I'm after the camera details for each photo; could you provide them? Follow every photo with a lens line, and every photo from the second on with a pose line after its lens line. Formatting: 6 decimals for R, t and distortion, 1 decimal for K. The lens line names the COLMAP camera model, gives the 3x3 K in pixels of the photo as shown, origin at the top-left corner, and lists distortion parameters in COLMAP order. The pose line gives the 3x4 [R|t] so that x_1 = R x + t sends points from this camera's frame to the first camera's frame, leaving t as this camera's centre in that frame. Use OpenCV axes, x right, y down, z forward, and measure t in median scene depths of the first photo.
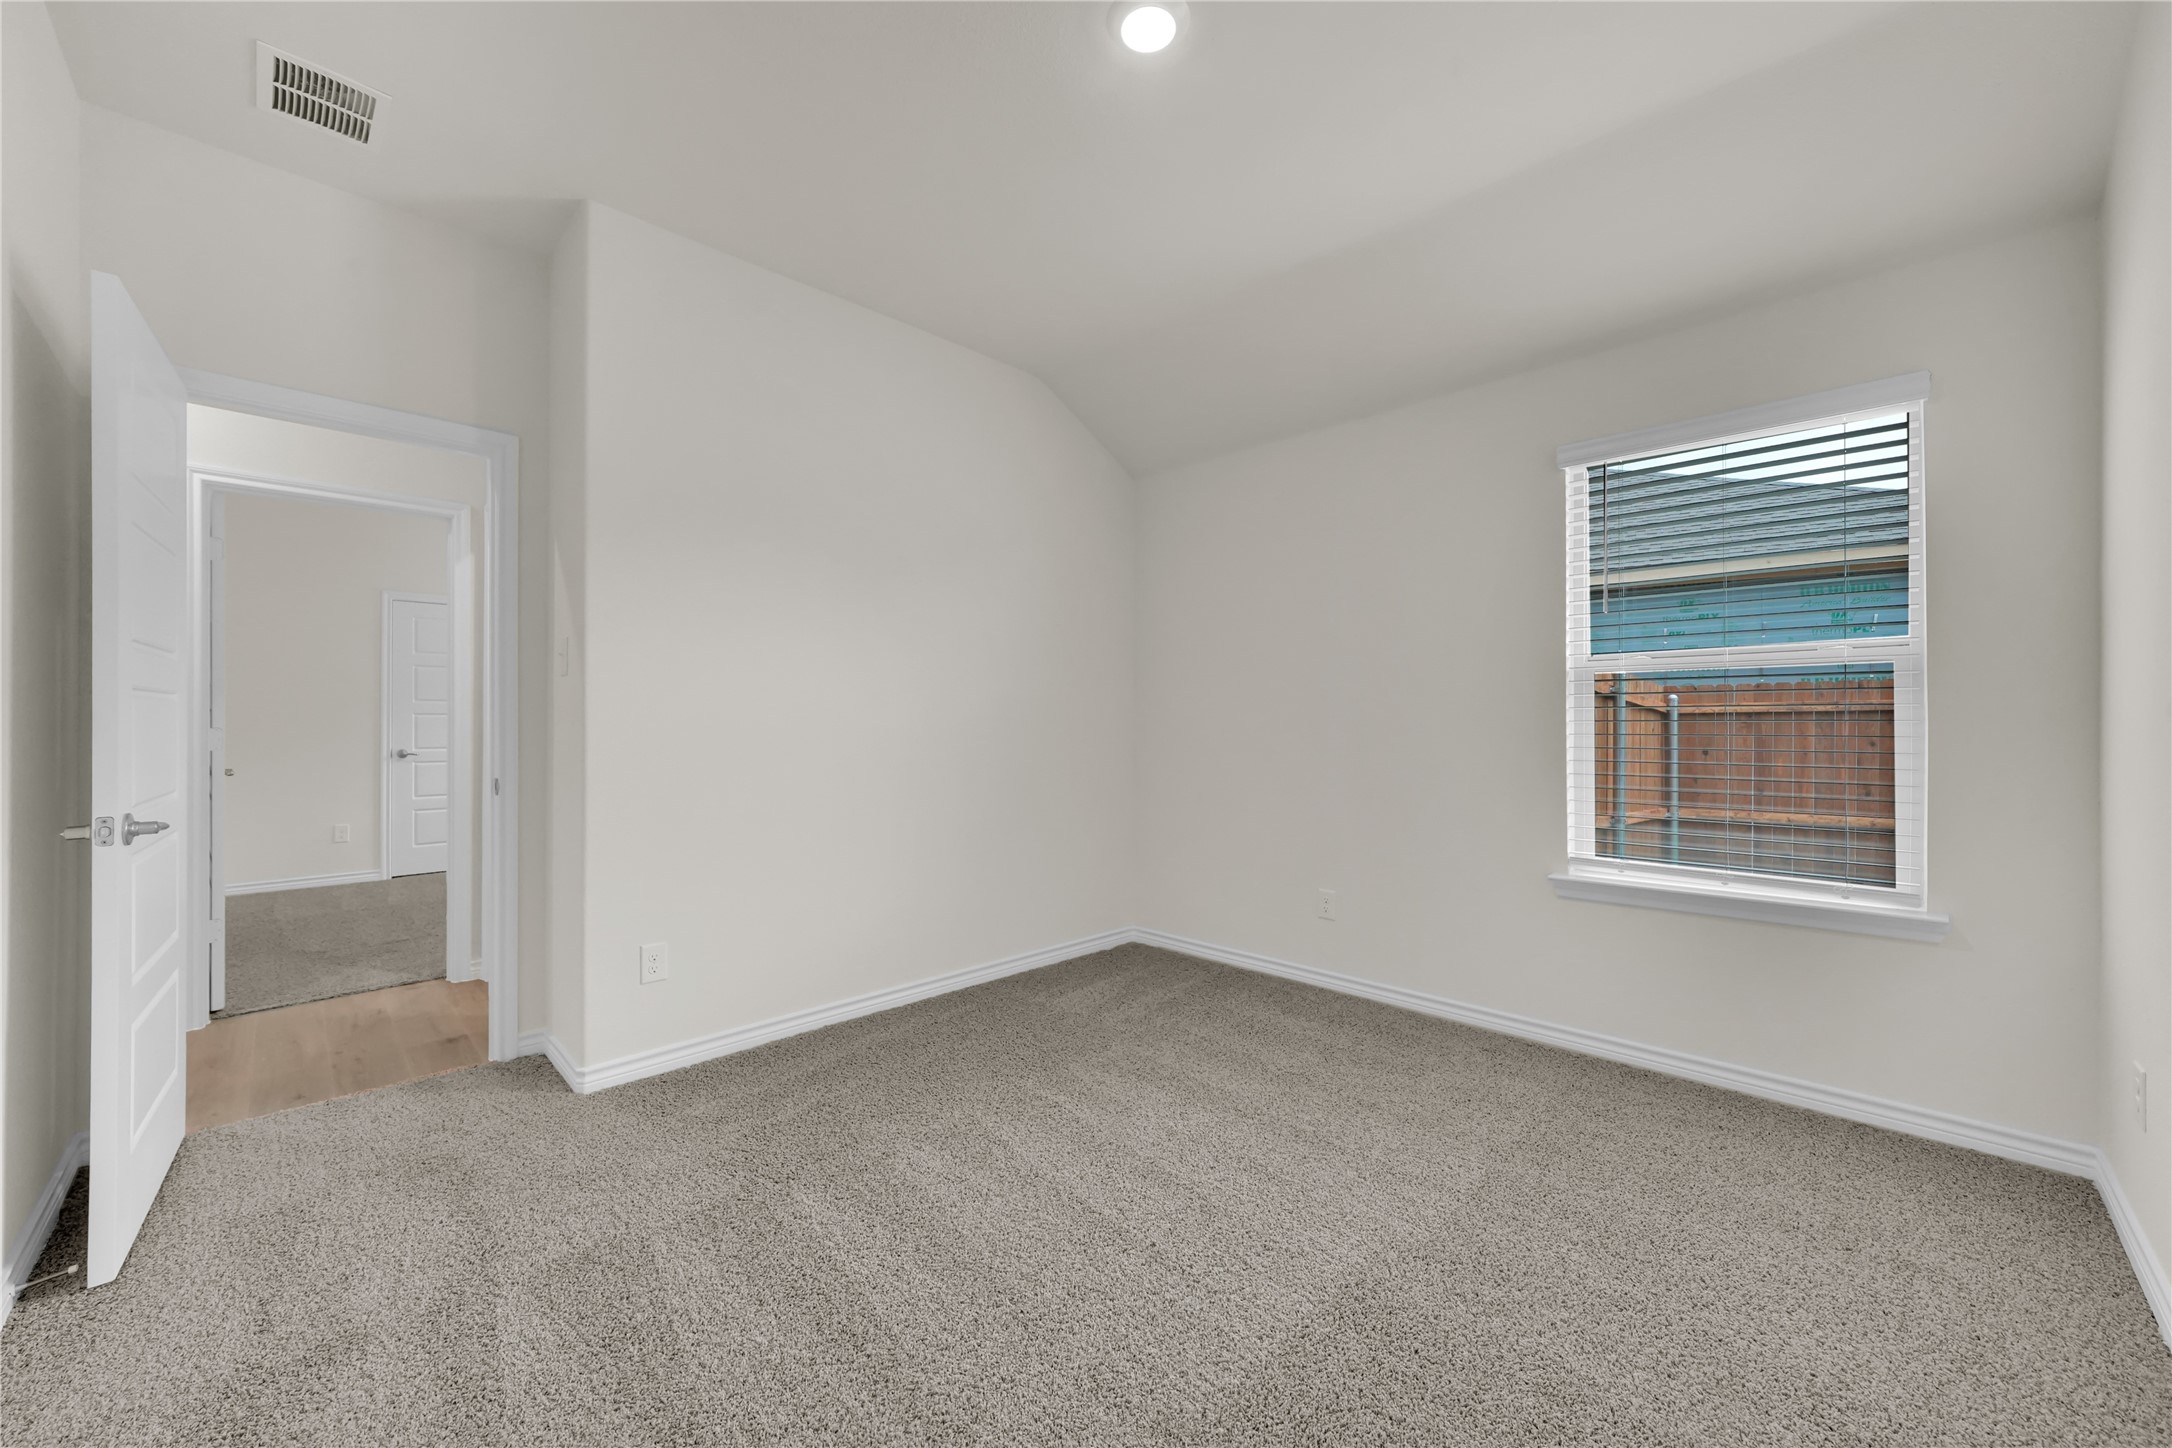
lens RADIAL K [[819.0, 0, 1083.6], [0, 819.0, 721.1], [0, 0, 1]] dist [-0.002471, 0.000035]
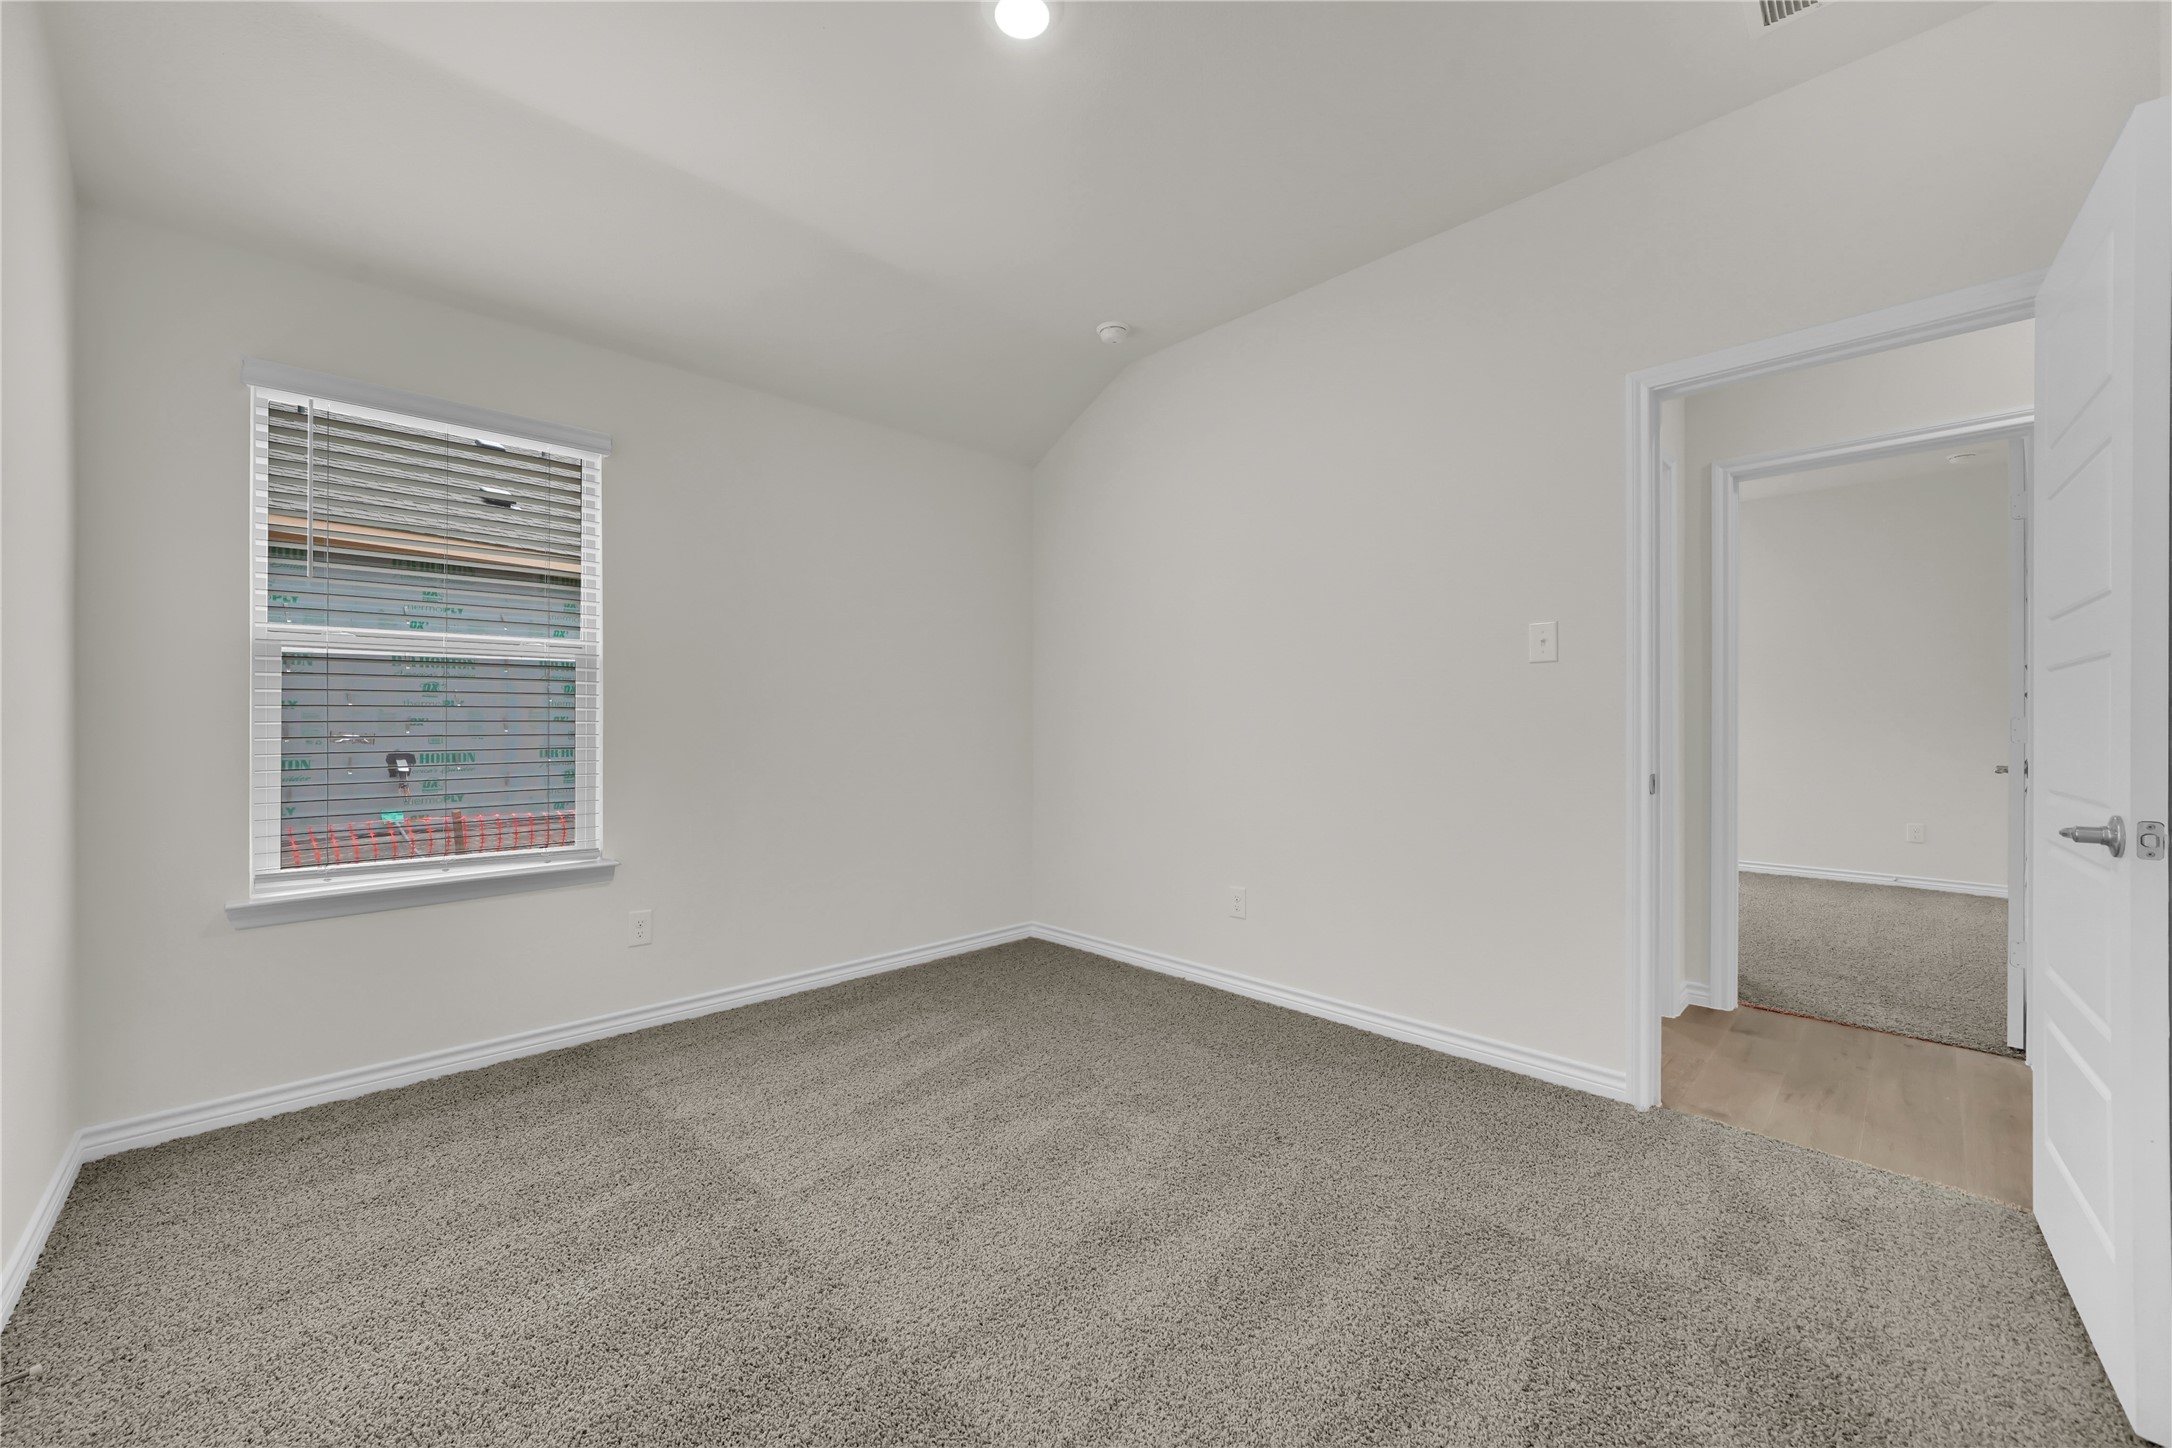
lens RADIAL K [[819.0, 0, 1083.6], [0, 819.0, 721.1], [0, 0, 1]] dist [-0.002471, 0.000035]
pose [[0.011110, -0.004923, 0.999926, -0.219933], [-0.013681, 0.999894, 0.005075, 0.002240], [-0.999845, -0.013737, 0.011042, 0.223795]]
